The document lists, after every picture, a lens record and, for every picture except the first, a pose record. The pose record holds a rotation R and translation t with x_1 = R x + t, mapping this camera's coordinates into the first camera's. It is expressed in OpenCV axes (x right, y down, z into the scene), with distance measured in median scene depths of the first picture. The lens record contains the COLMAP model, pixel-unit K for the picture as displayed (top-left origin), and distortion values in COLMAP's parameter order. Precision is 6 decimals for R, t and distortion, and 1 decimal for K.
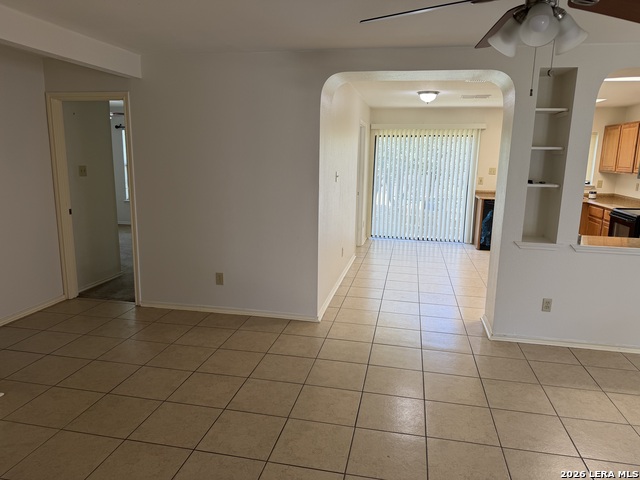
lens RADIAL K [[448.1, 0, 318.2], [0, 448.1, 243.4], [0, 0, 1]] dist [0.059894, -0.076539]
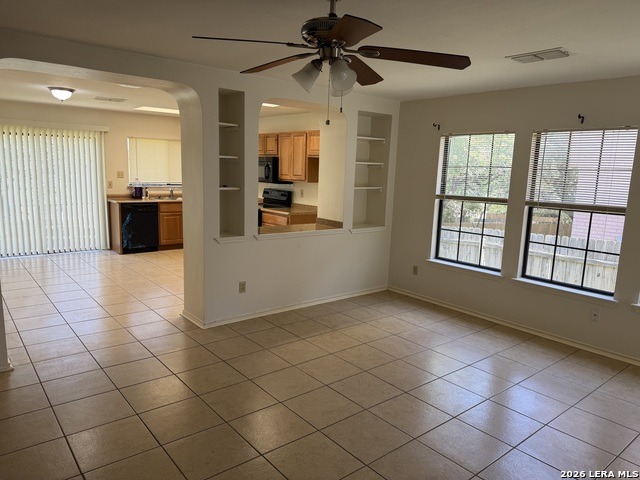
lens RADIAL K [[448.1, 0, 316.7], [0, 448.1, 244.5], [0, 0, 1]] dist [0.059894, -0.076539]
pose [[0.628155, -0.128520, 0.767400, -0.245937], [0.129631, 0.989766, 0.059652, -0.019764], [-0.767214, 0.062008, 0.638387, 0.069071]]
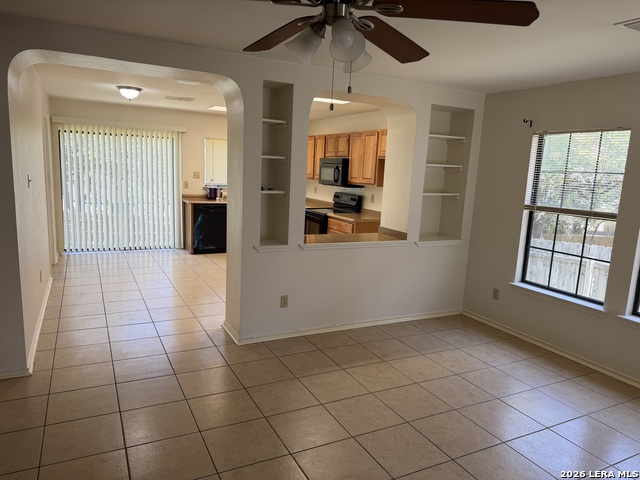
lens RADIAL K [[448.1, 0, 323.1], [0, 448.1, 242.9], [0, 0, 1]] dist [0.059894, -0.076539]
pose [[0.772496, -0.087058, 0.629024, -0.077265], [0.089915, 0.995573, 0.027365, -0.022367], [-0.628622, 0.035419, 0.776904, 0.092148]]
